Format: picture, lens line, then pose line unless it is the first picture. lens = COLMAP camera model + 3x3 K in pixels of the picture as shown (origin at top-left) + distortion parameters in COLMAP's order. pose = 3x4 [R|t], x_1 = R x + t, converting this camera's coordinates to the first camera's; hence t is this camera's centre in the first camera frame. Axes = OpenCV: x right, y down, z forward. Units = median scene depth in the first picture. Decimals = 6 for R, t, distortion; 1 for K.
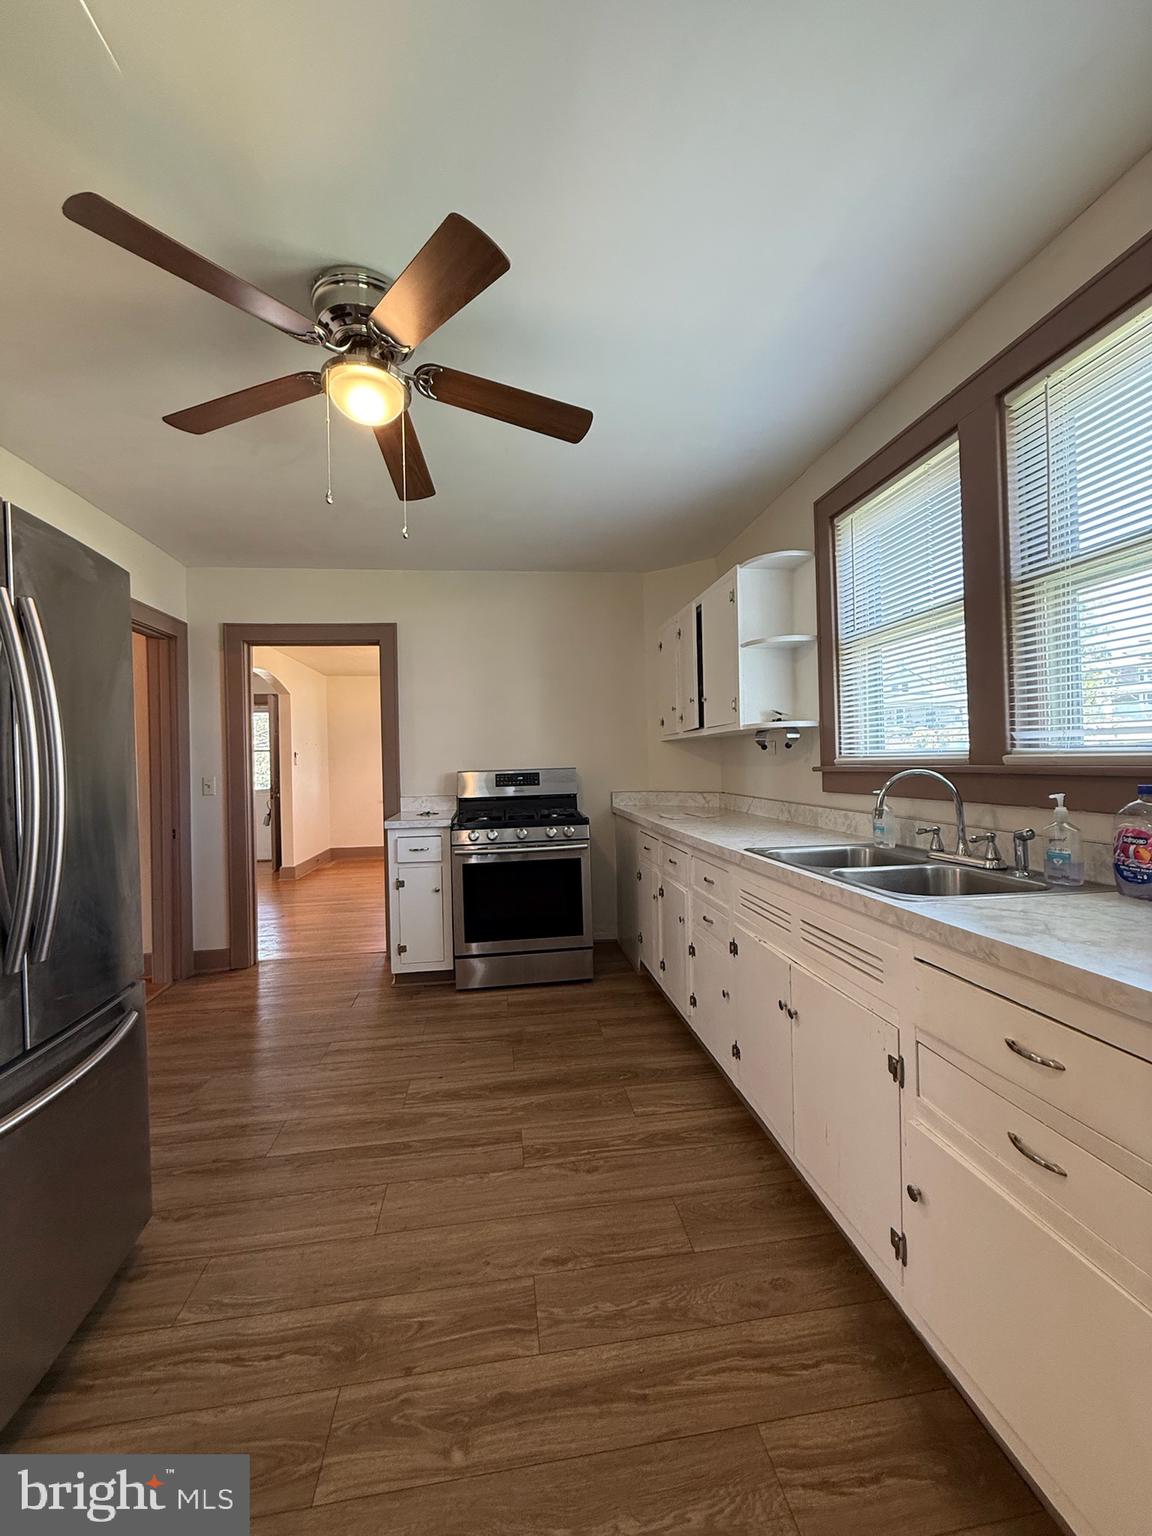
lens RADIAL K [[613.1, 0, 574.3], [0, 613.1, 765.0], [0, 0, 1]] dist [0.004047, 0.000808]
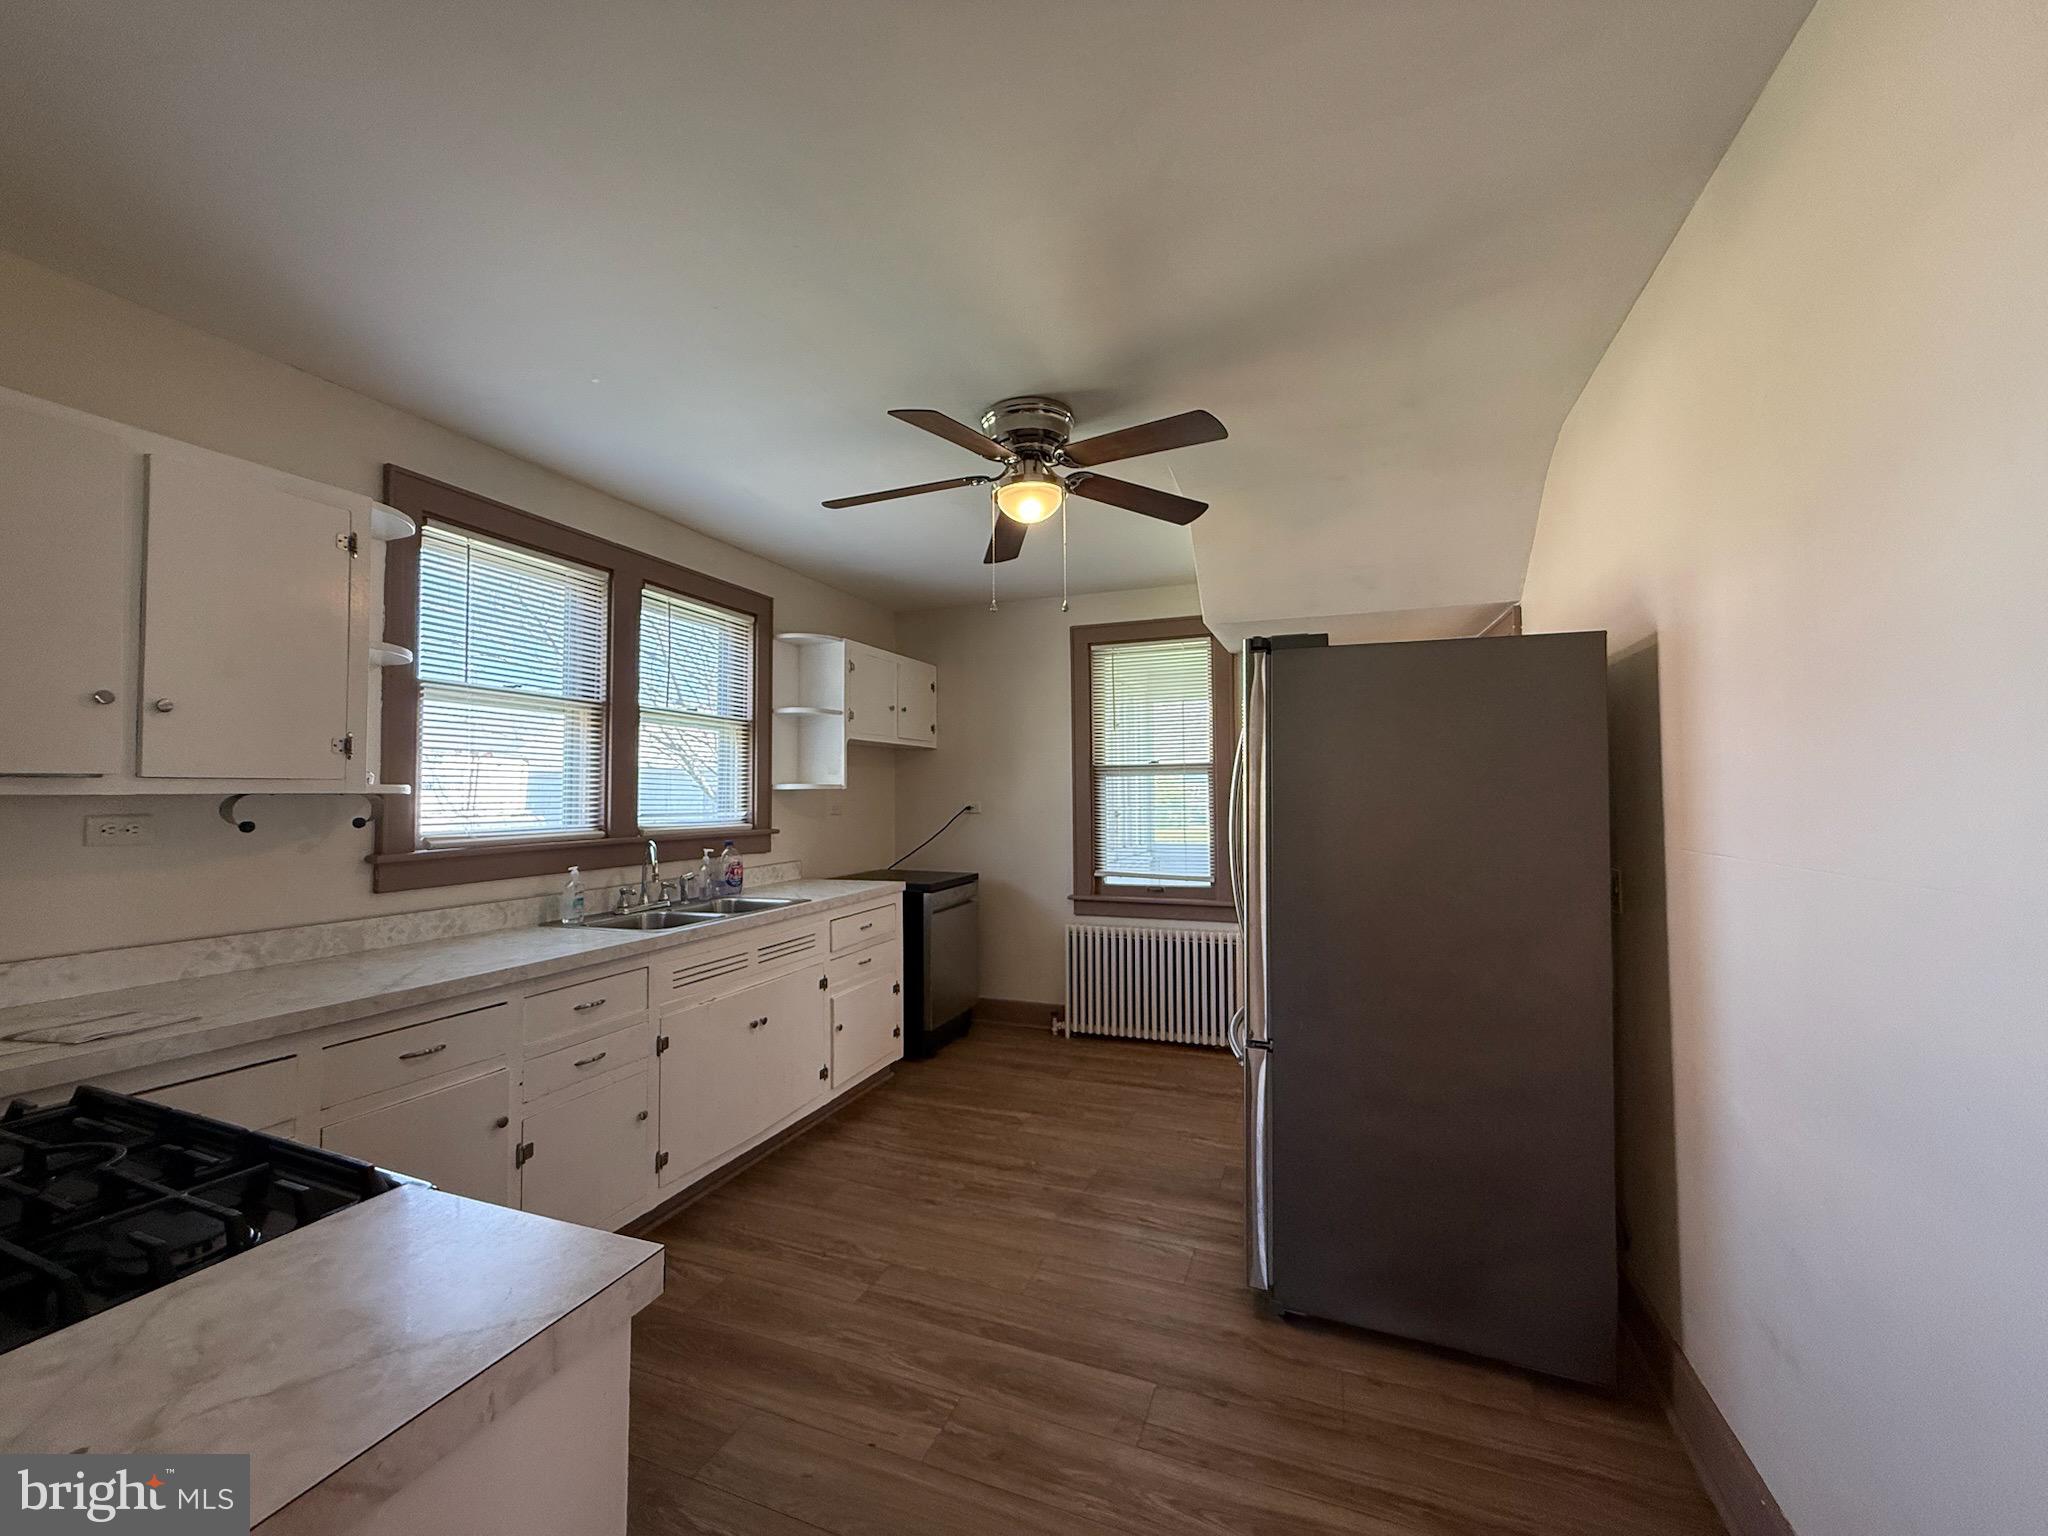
lens RADIAL K [[817.5, 0, 1015.6], [0, 817.5, 767.0], [0, 0, 1]] dist [0.004047, 0.000808]
pose [[-0.871449, 0.045173, 0.488401, -0.865694], [0.028802, 0.998745, -0.040984, -0.050536], [-0.489640, -0.021648, -0.871656, 1.946444]]
